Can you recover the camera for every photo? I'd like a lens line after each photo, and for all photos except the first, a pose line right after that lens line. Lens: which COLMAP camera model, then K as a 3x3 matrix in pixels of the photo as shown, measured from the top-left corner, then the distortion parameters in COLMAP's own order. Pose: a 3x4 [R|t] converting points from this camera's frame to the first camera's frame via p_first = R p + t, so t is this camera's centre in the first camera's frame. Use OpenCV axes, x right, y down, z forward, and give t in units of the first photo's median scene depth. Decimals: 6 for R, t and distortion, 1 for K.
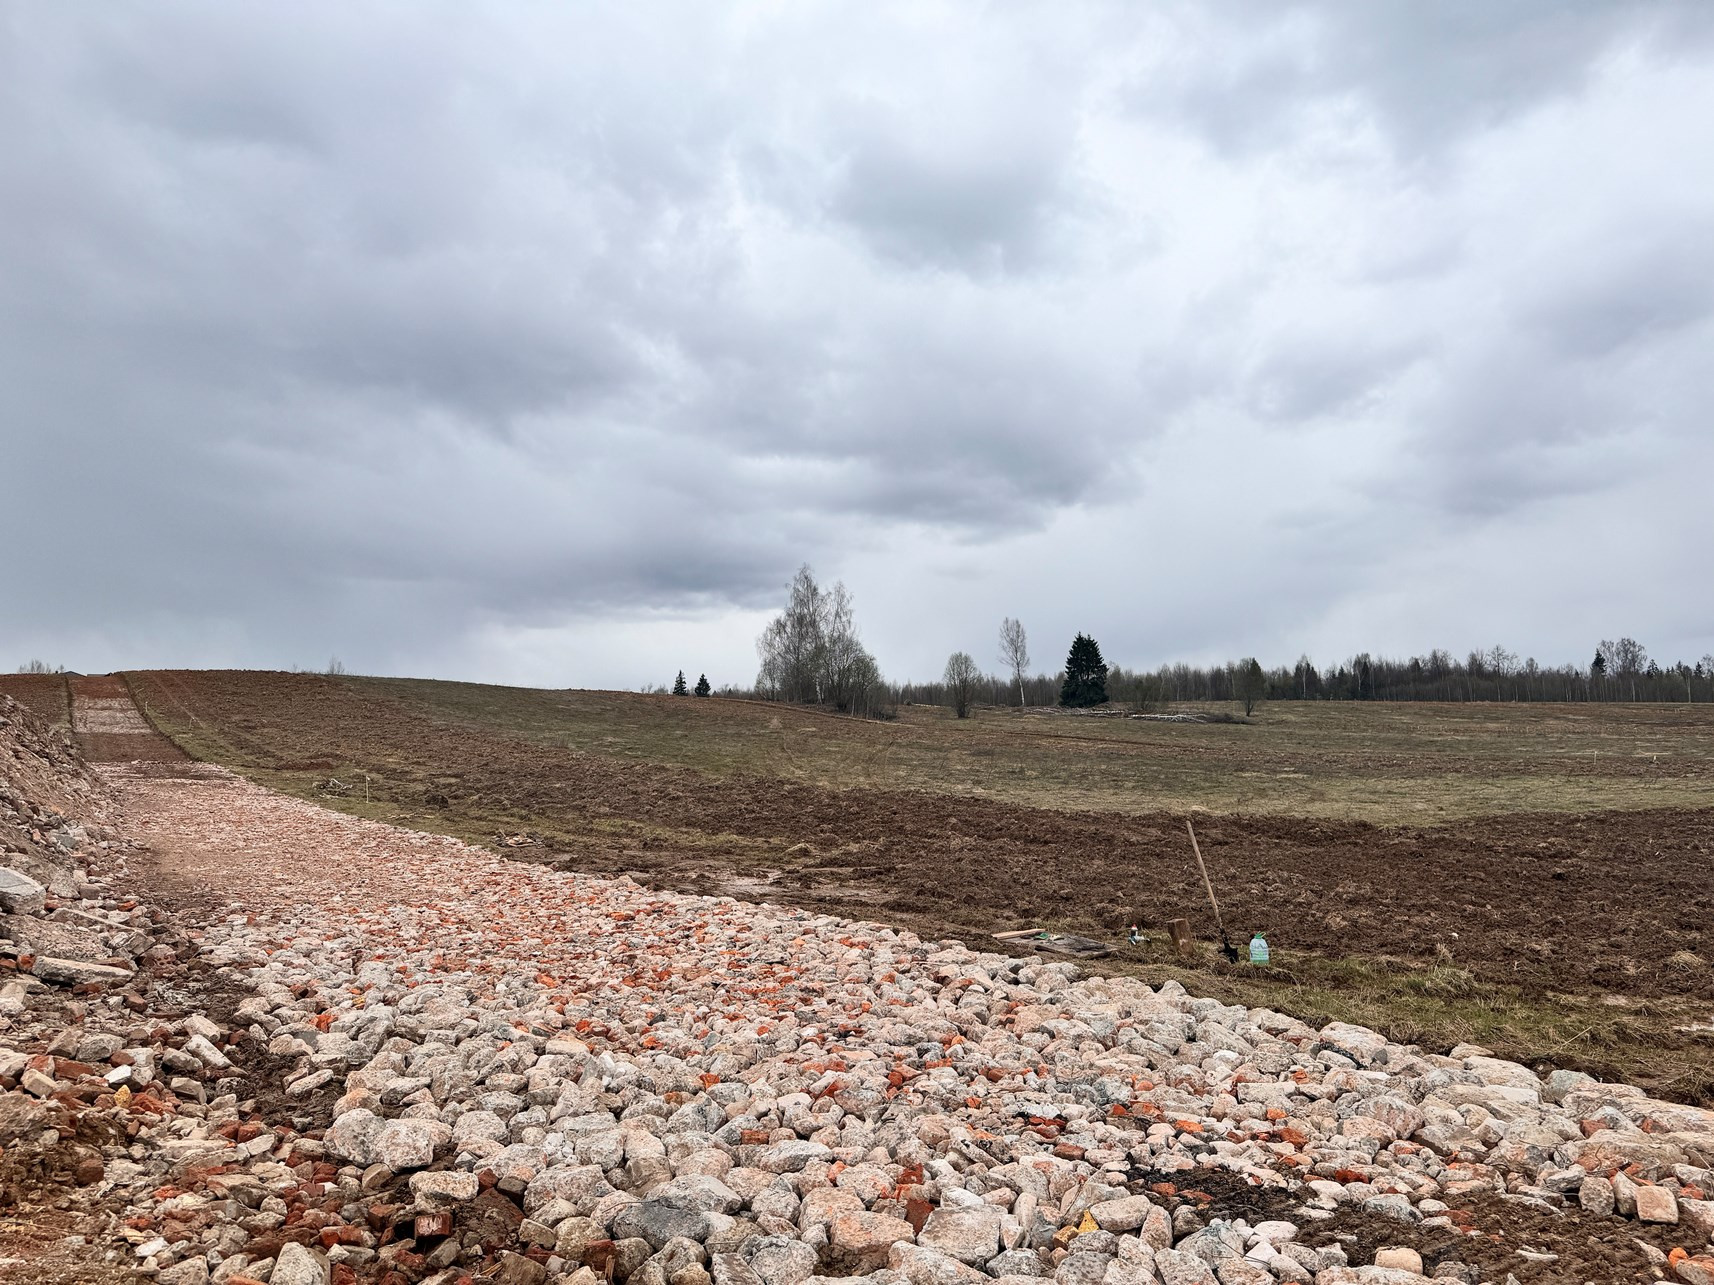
lens RADIAL K [[1274.6, 0, 854.8], [0, 1274.6, 641.7], [0, 0, 1]] dist [0.015874, 0.000926]
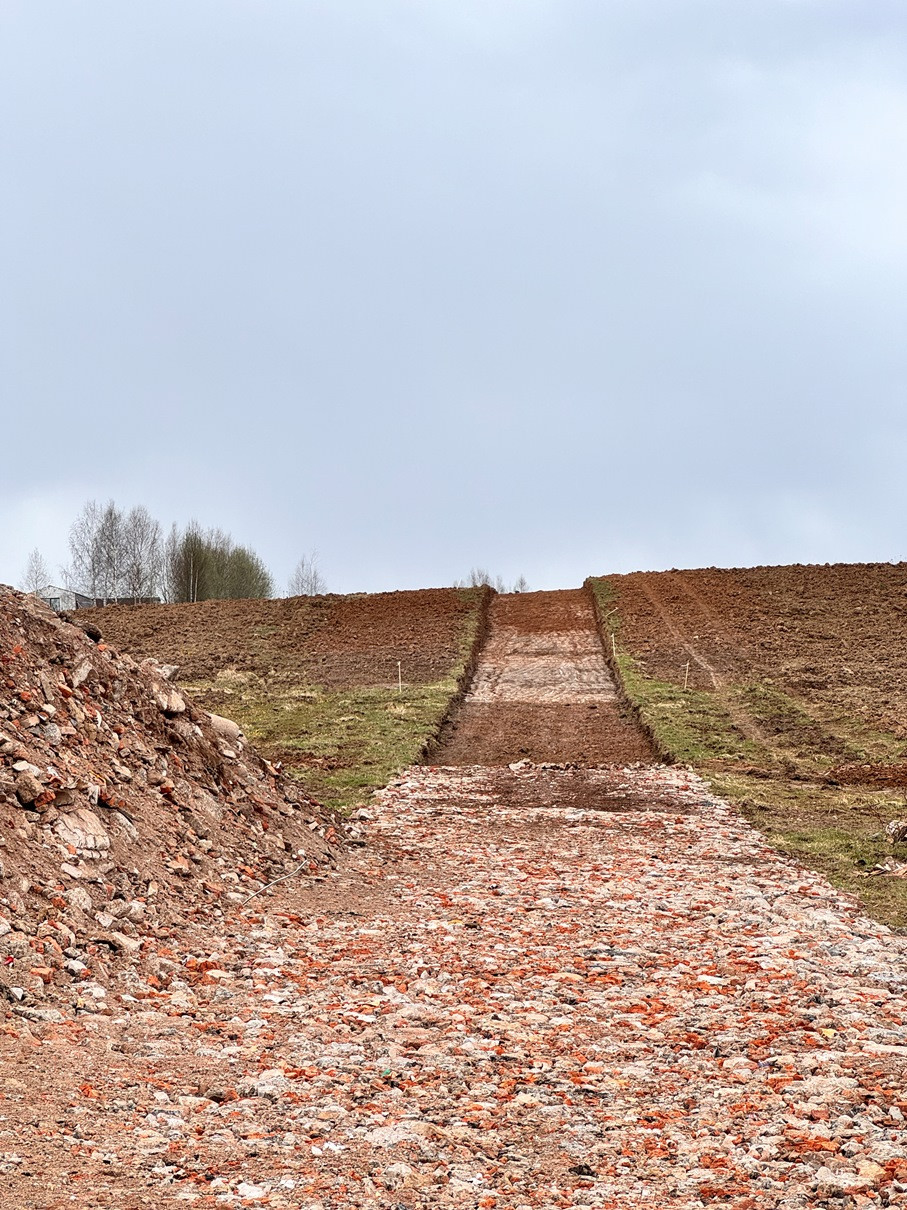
lens RADIAL K [[2692.6, 0, 453.7], [0, 2692.6, 605.5], [0, 0, 1]] dist [-0.116545, 0.000000]
pose [[0.821549, -0.038687, -0.568824, -0.034954], [0.058124, 0.998180, 0.016060, 0.011177], [0.567167, -0.046257, 0.822303, 0.113869]]
